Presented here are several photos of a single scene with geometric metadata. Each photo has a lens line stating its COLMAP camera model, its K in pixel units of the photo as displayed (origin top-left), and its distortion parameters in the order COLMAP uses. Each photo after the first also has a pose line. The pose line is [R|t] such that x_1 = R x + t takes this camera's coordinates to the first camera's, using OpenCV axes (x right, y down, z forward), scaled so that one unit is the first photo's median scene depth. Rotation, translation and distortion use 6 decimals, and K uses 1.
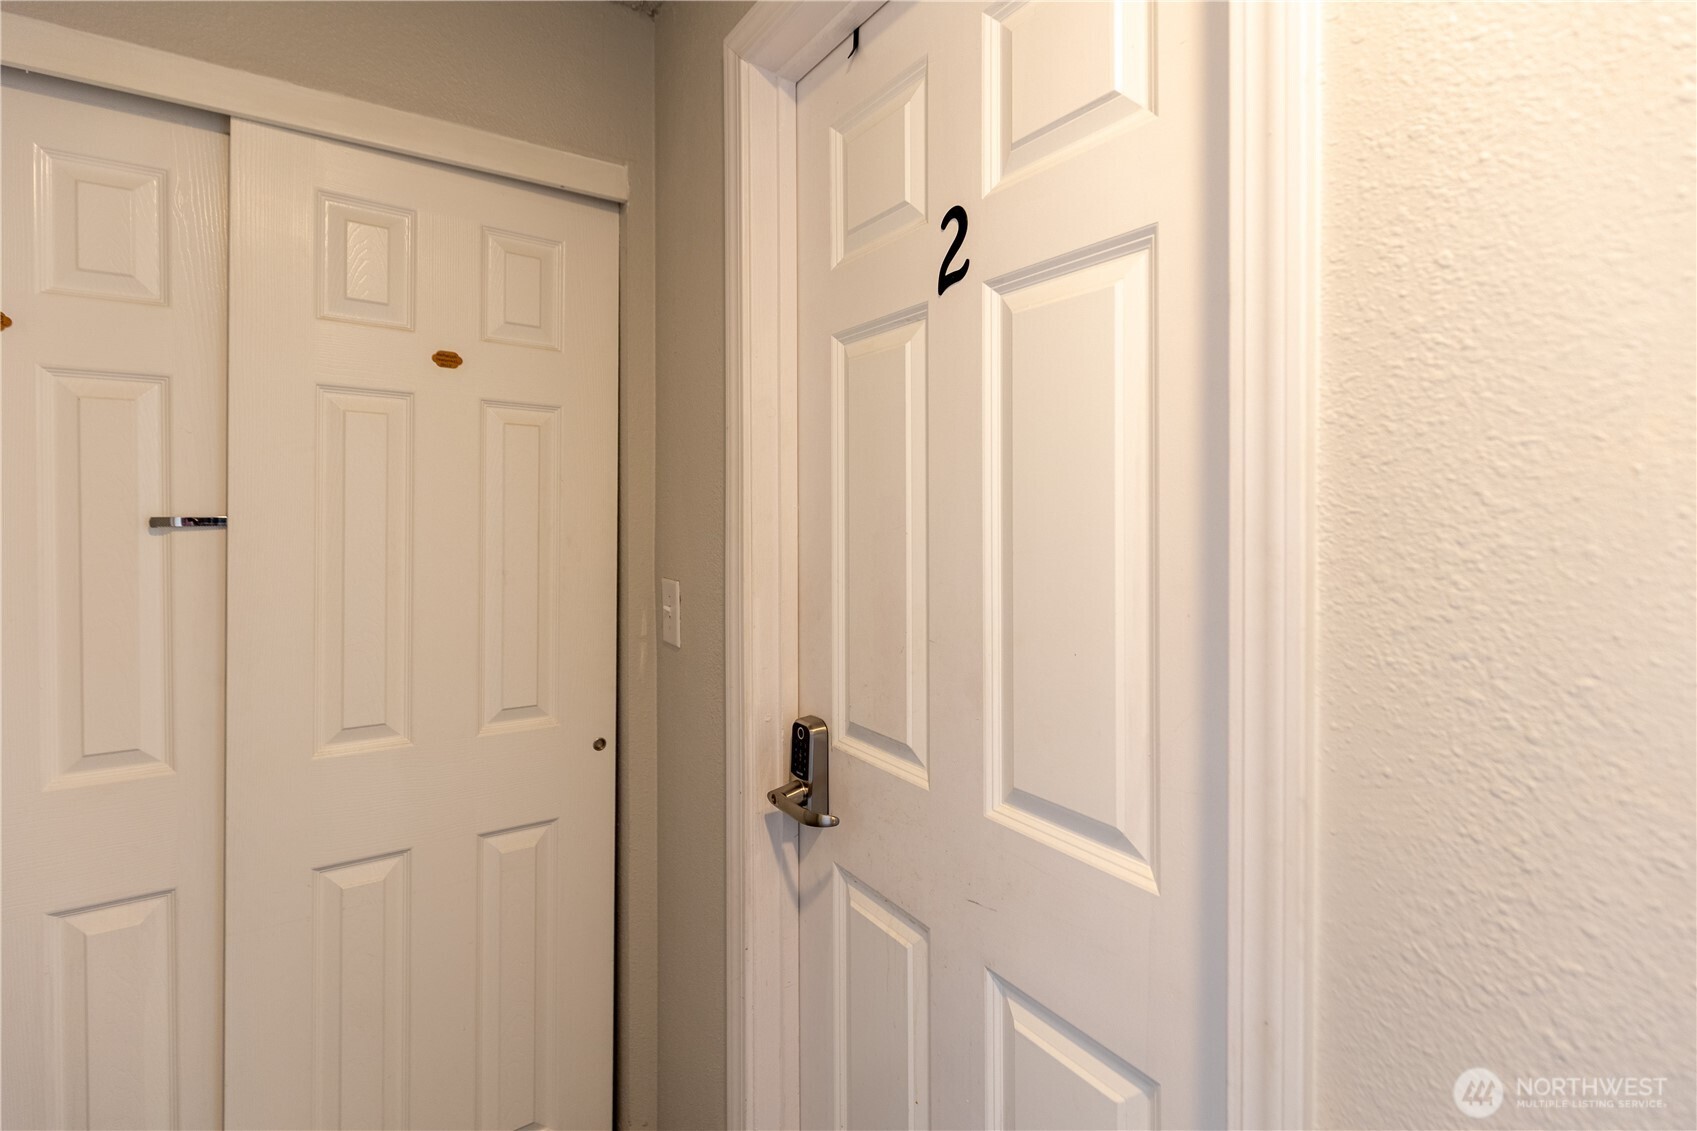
lens RADIAL K [[776.5, 0, 851.2], [0, 776.5, 541.5], [0, 0, 1]] dist [0.000336, -0.000998]
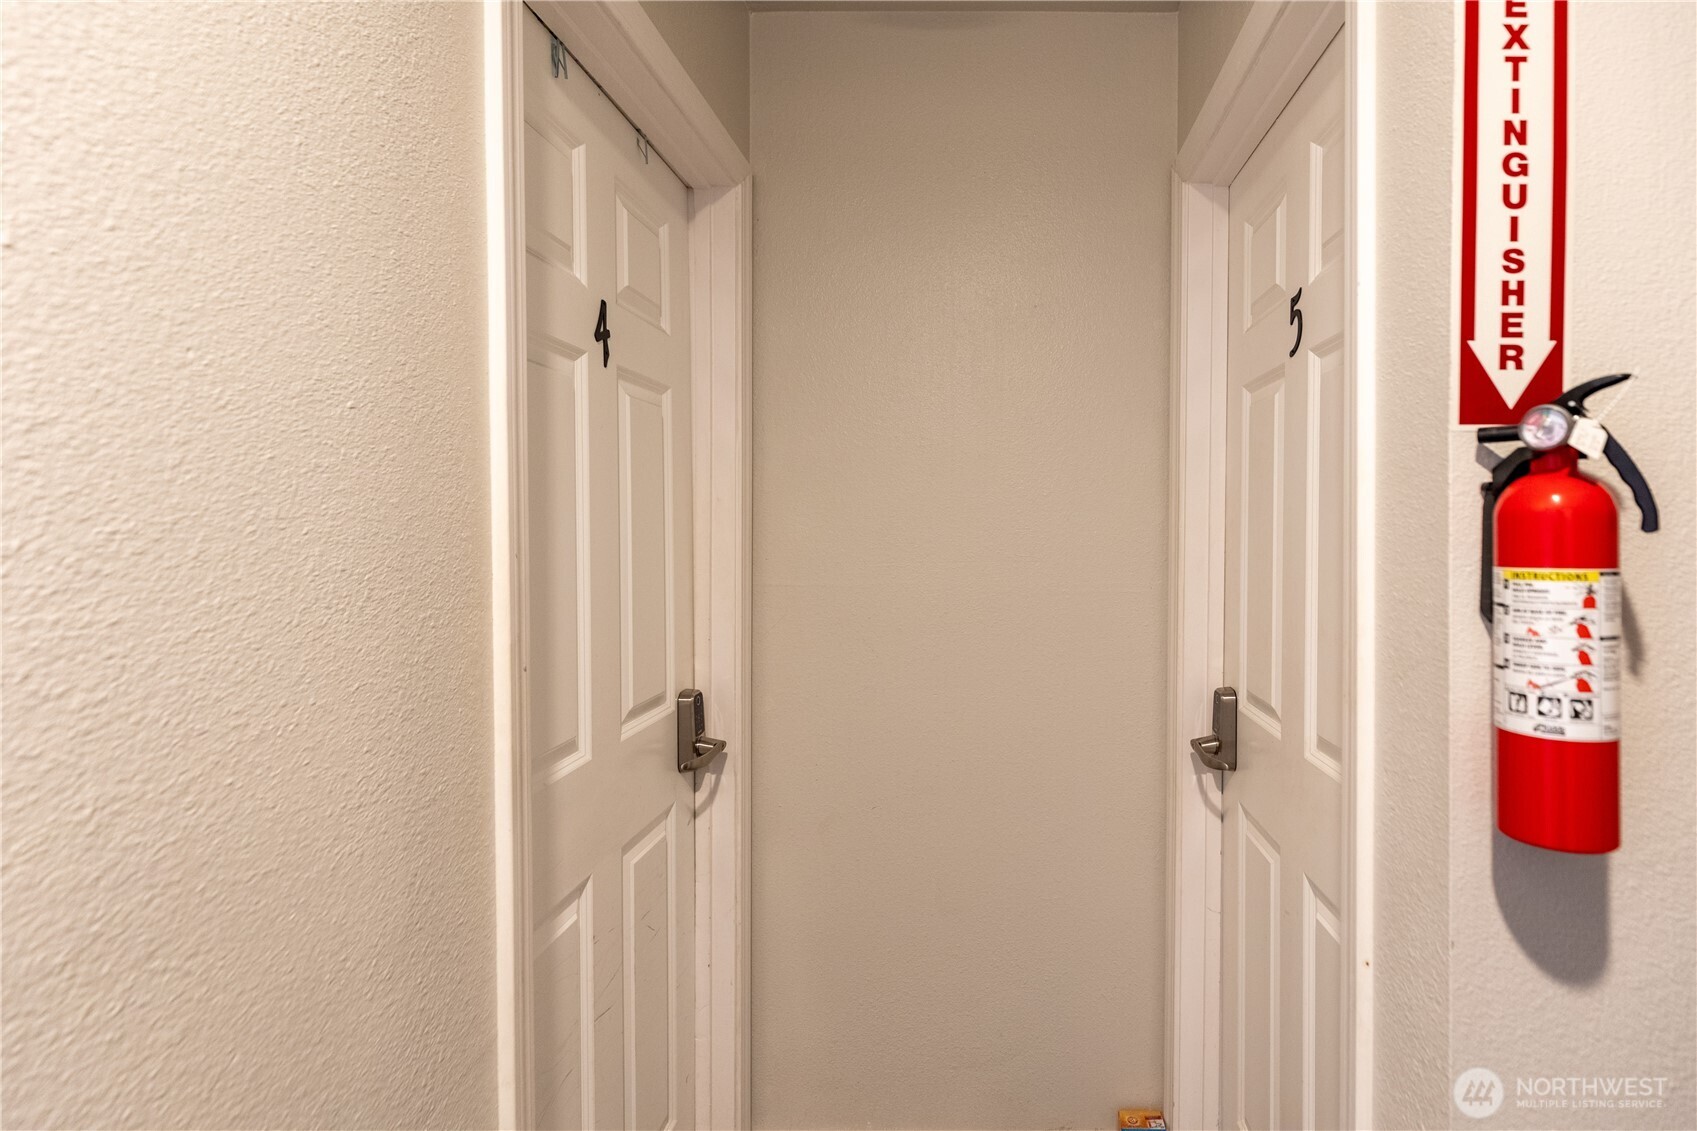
lens RADIAL K [[781.8, 0, 839.8], [0, 781.8, 560.0], [0, 0, 1]] dist [0.002304, -0.001466]
pose [[0.711749, 0.012091, -0.702330, 0.543233], [-0.004685, 0.999911, 0.012466, 0.006087], [0.702419, -0.005583, 0.711742, -0.494412]]
